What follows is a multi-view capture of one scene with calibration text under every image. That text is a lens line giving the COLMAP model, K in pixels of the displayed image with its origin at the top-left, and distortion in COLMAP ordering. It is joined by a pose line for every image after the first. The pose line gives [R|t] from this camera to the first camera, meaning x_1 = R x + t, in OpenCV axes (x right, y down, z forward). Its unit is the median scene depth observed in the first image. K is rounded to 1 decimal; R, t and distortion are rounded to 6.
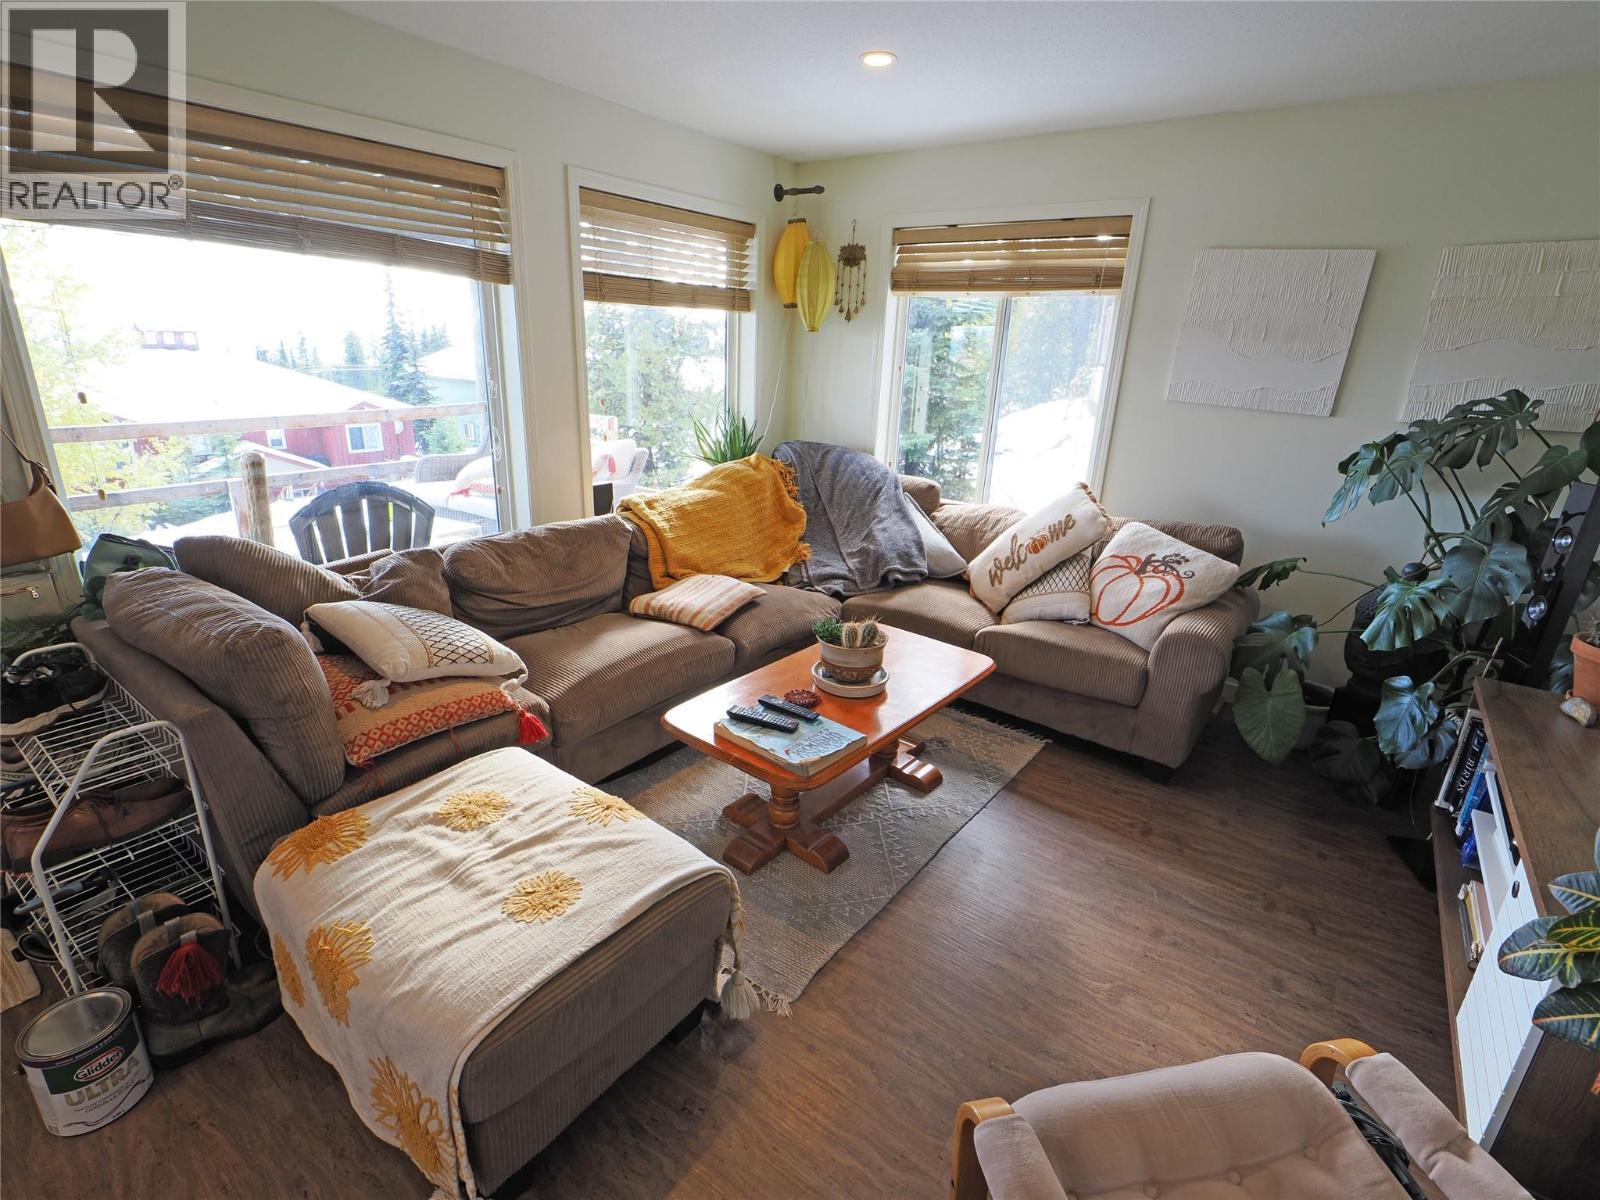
lens RADIAL K [[765.0, 0, 774.7], [0, 765.0, 602.1], [0, 0, 1]] dist [-0.016188, -0.000213]
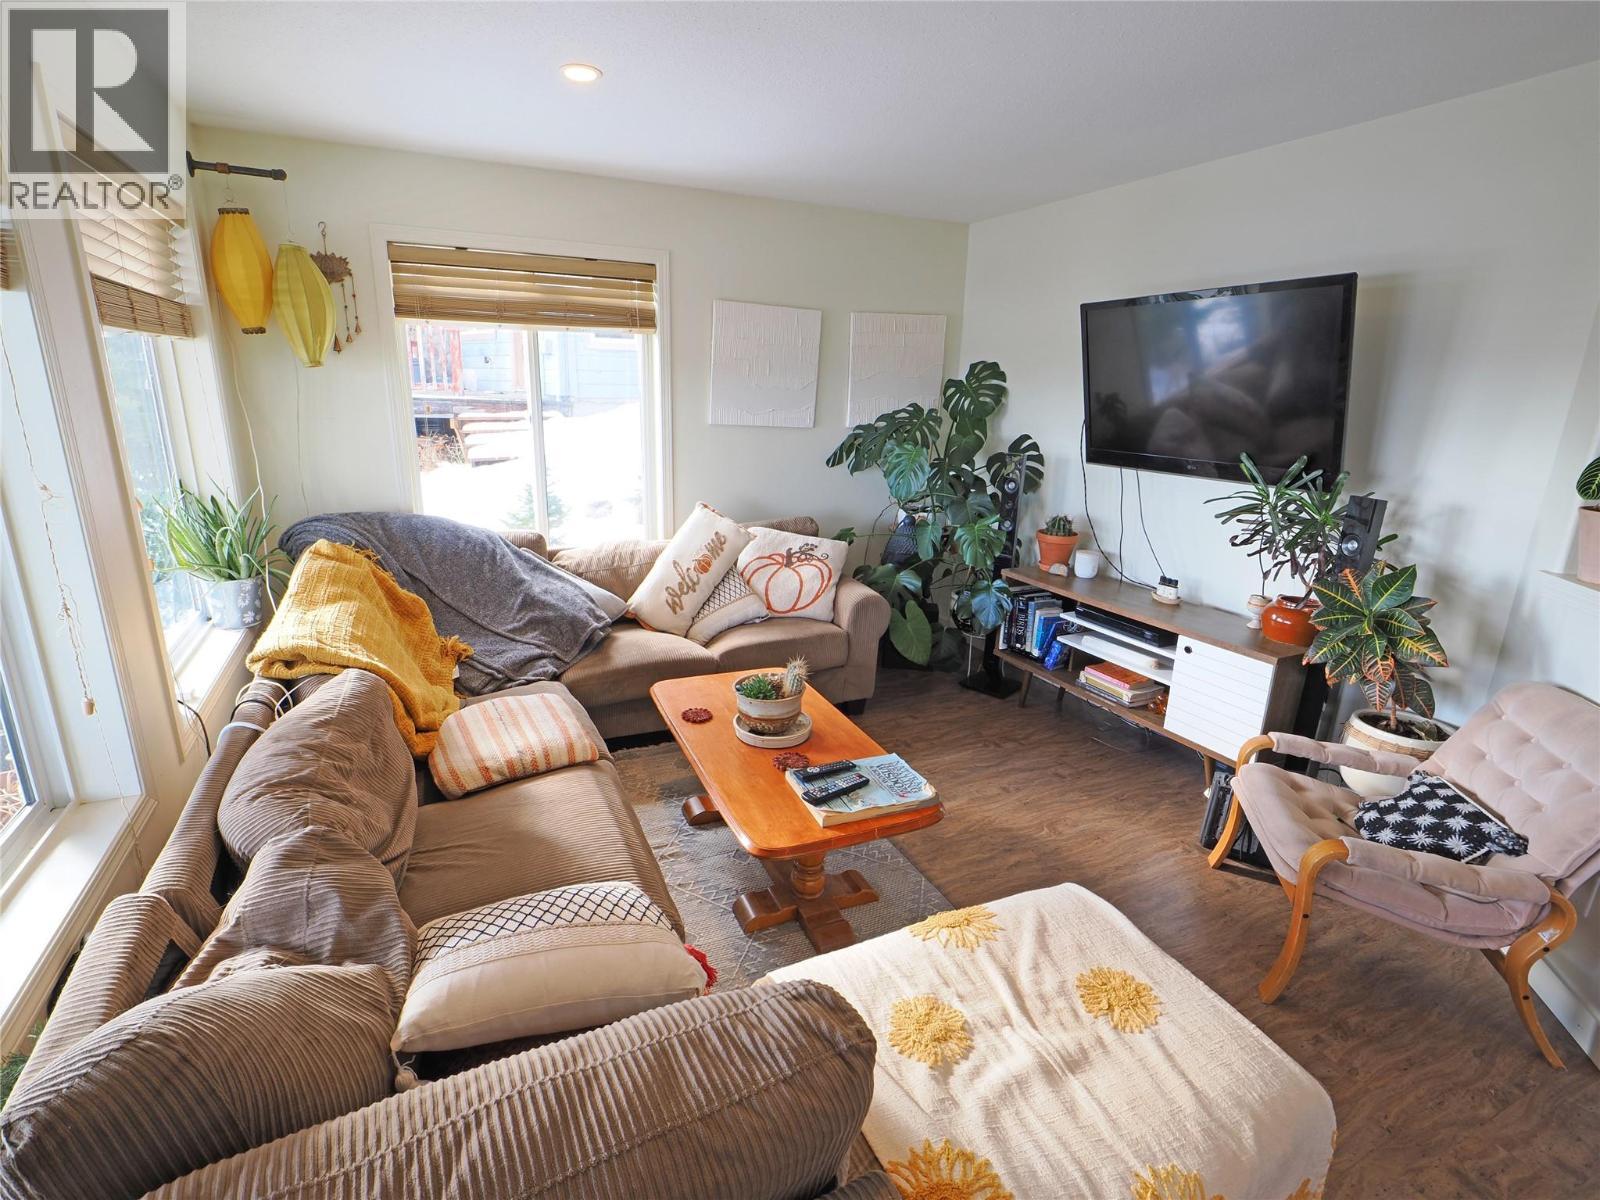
lens RADIAL K [[765.0, 0, 774.7], [0, 765.0, 602.1], [0, 0, 1]] dist [-0.016188, -0.000213]
pose [[0.461674, -0.266182, 0.846170, -0.546607], [0.281666, 0.948538, 0.144706, -0.154848], [-0.841143, 0.171531, 0.512890, 0.371718]]
